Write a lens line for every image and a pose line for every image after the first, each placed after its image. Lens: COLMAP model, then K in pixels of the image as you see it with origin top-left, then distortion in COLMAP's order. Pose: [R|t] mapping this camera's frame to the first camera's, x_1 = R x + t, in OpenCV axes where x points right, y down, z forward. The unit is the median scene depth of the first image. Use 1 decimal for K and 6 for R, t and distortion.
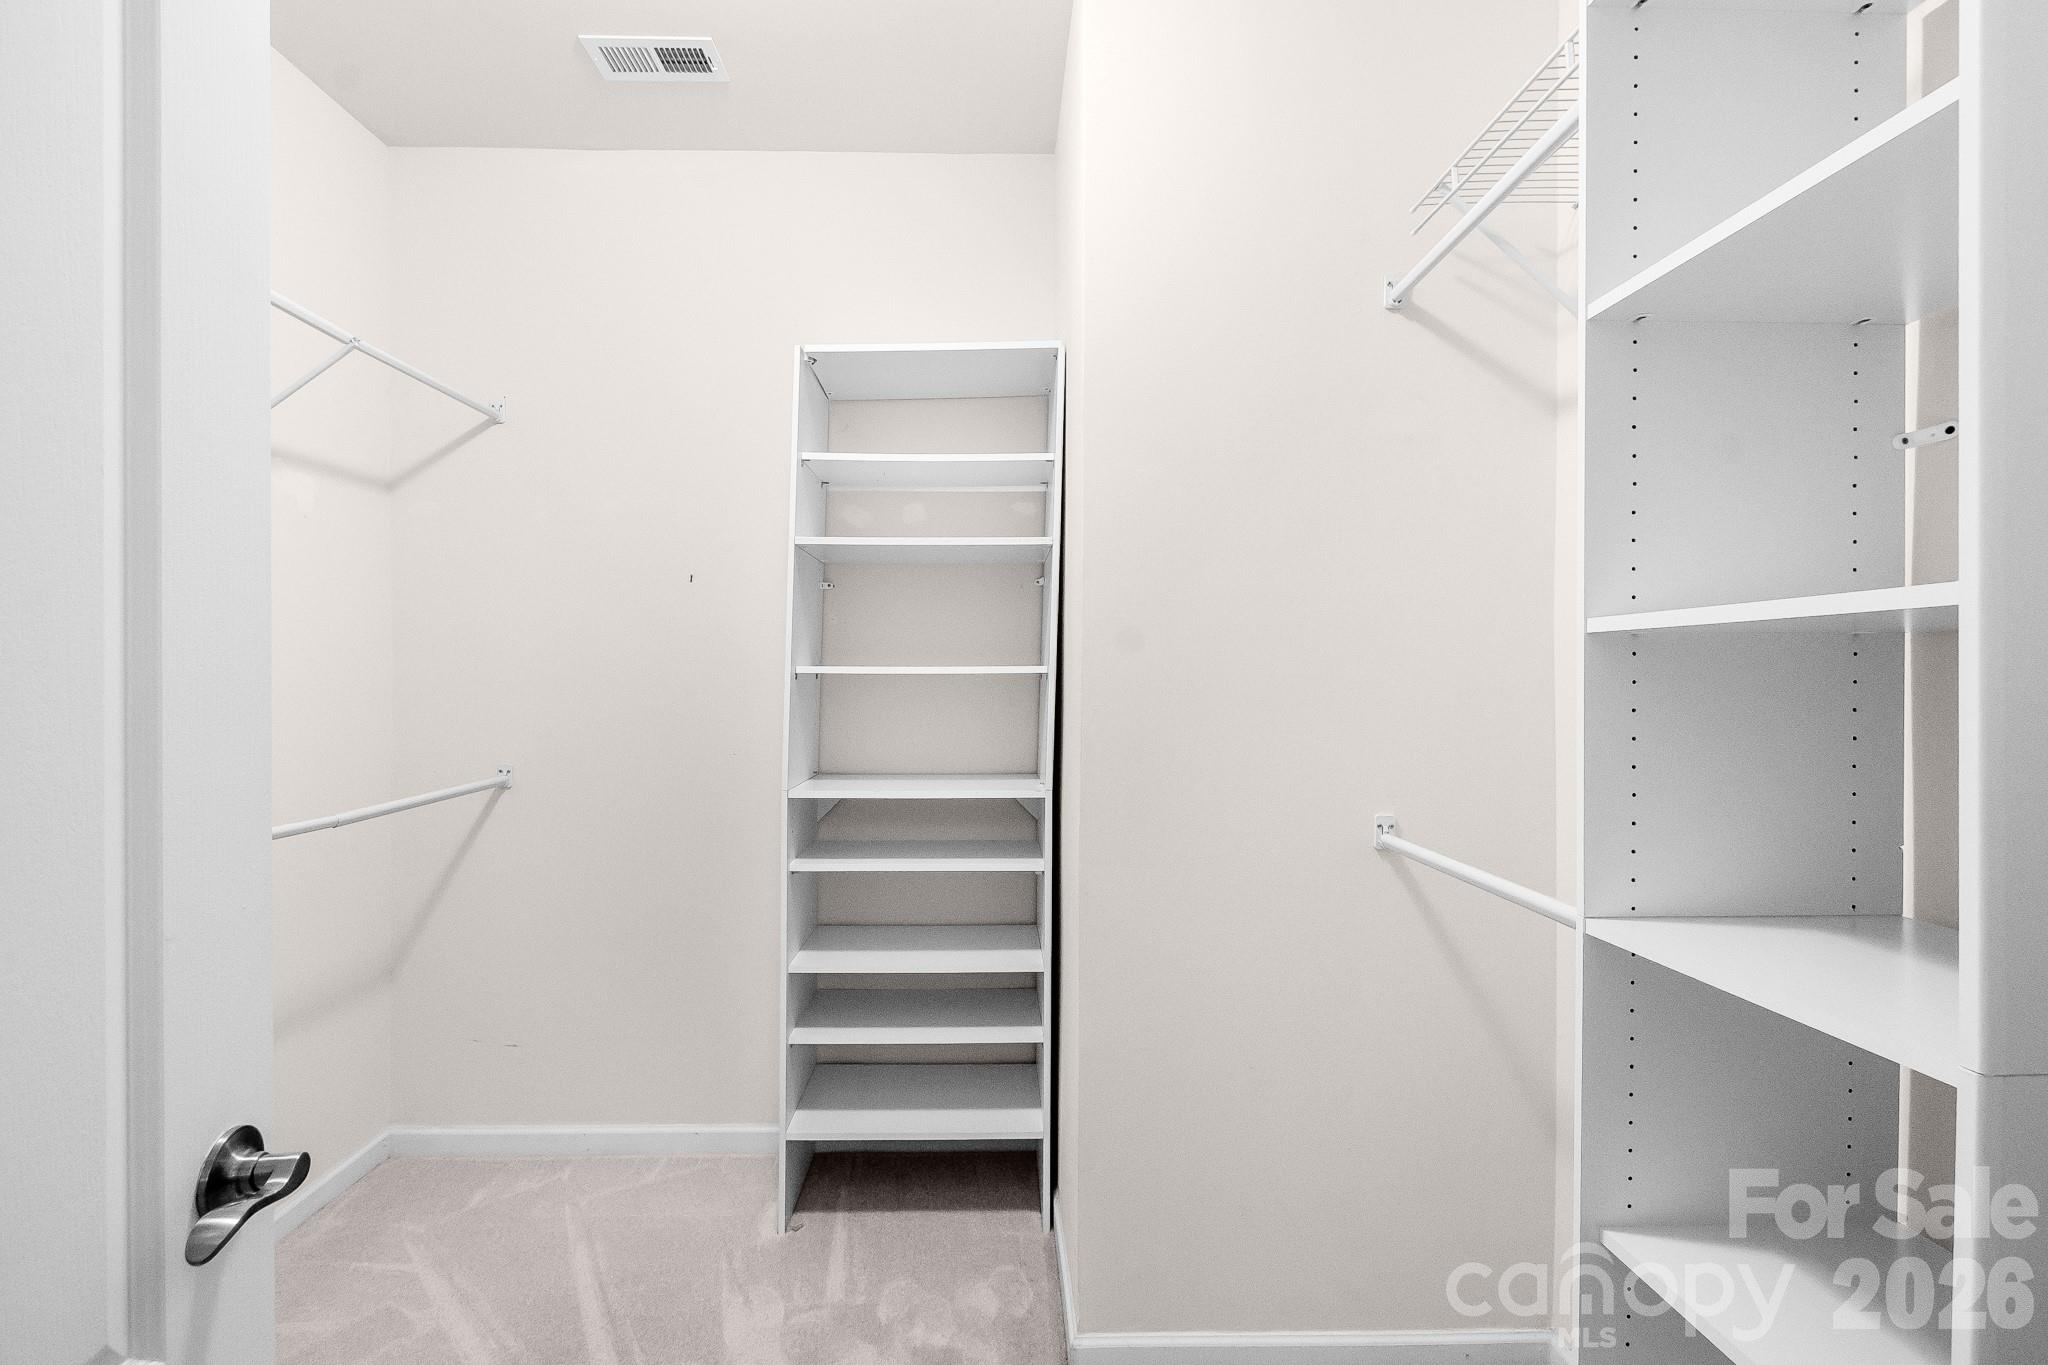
lens RADIAL K [[942.4, 0, 1004.9], [0, 942.4, 686.5], [0, 0, 1]] dist [0.003552, -0.002100]
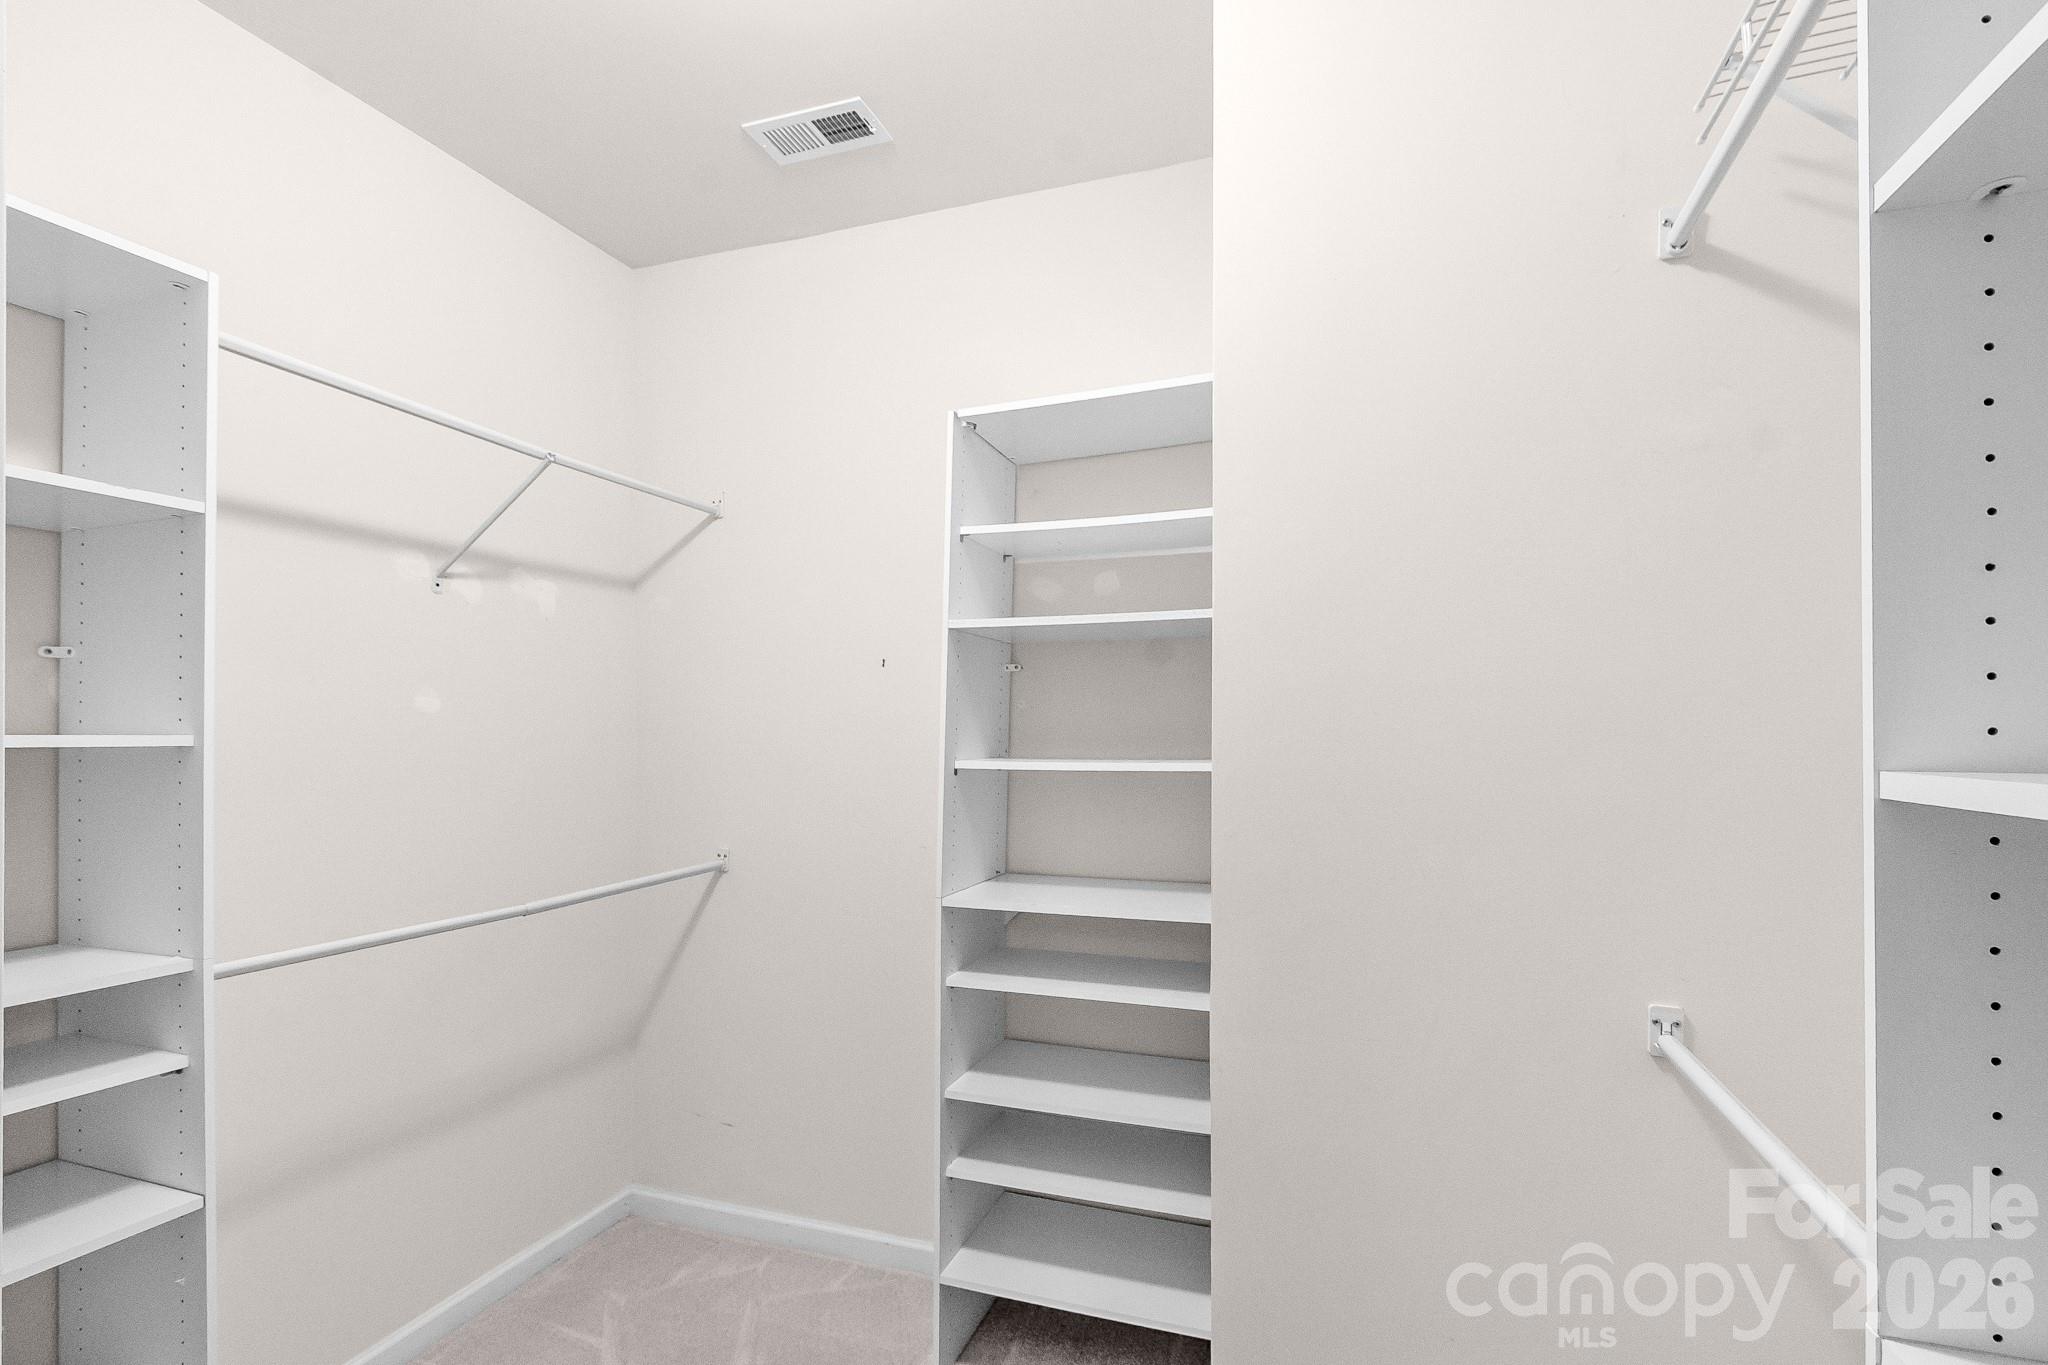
lens RADIAL K [[942.4, 0, 1069.8], [0, 942.4, 721.7], [0, 0, 1]] dist [0.003552, -0.002100]
pose [[0.939366, -0.002238, -0.342909, 0.190046], [-0.002024, 0.999925, -0.012069, -0.047504], [0.342910, 0.012031, 0.939291, 0.175999]]
